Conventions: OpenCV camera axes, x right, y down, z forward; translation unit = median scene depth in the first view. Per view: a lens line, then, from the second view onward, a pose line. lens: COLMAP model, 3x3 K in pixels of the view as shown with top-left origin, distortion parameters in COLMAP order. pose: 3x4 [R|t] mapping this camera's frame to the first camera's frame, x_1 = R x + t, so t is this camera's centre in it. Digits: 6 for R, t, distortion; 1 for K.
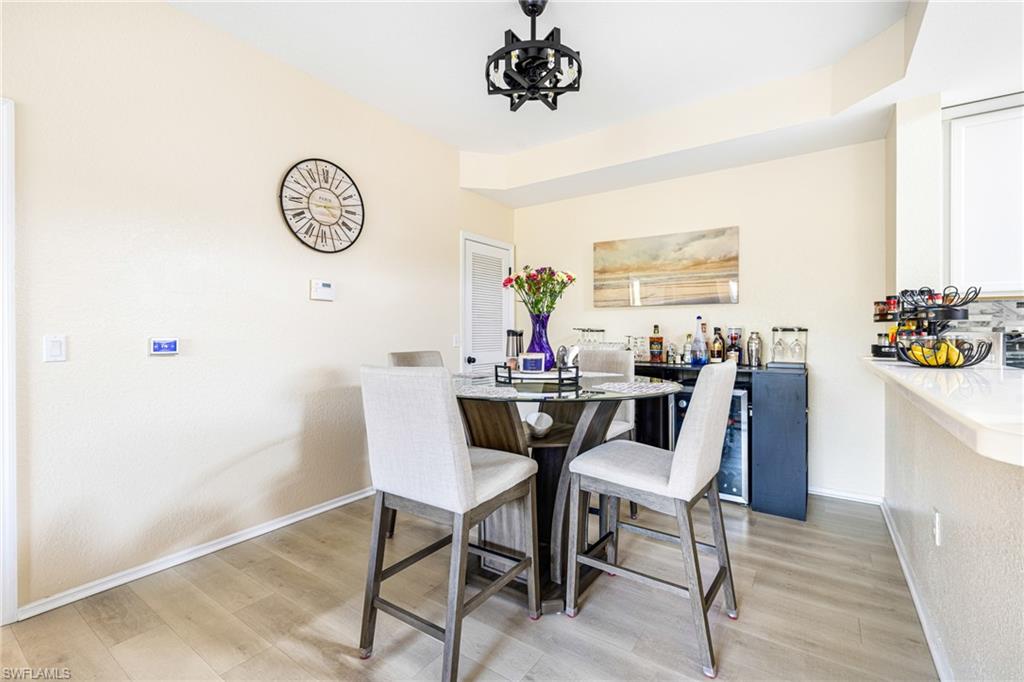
lens RADIAL K [[451.9, 0, 512.9], [0, 451.9, 335.6], [0, 0, 1]] dist [-0.000870, -0.000171]
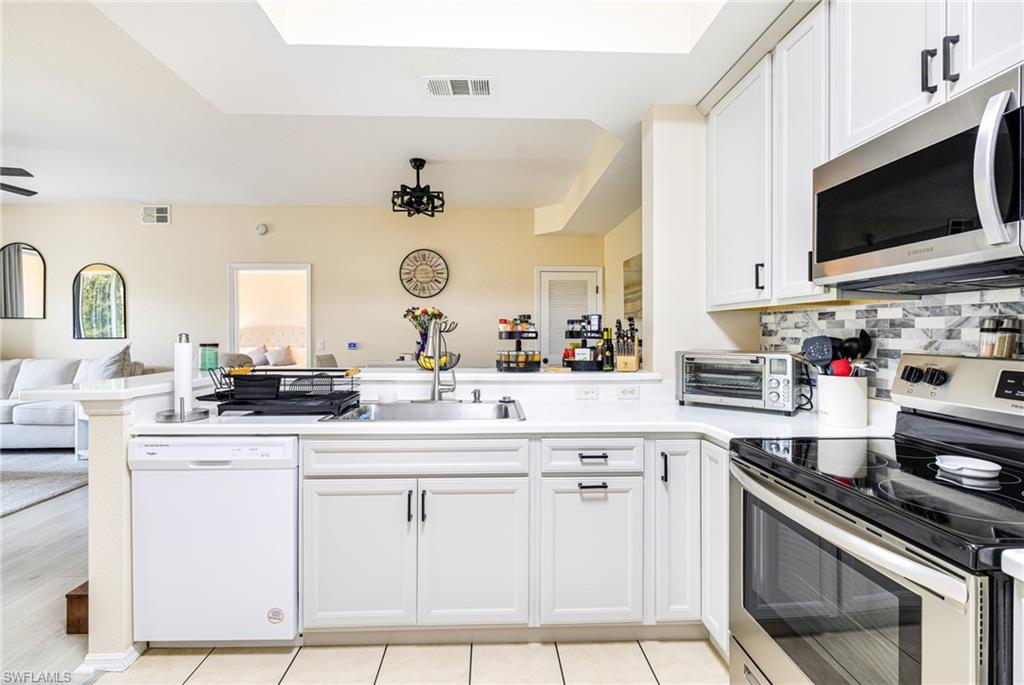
lens RADIAL K [[451.9, 0, 512.9], [0, 451.9, 337.1], [0, 0, 1]] dist [-0.000870, -0.000171]
pose [[0.600211, 0.008904, -0.799792, 1.367200], [-0.009940, 0.999944, 0.003673, -0.030640], [0.799780, 0.005745, 0.600266, 0.169558]]
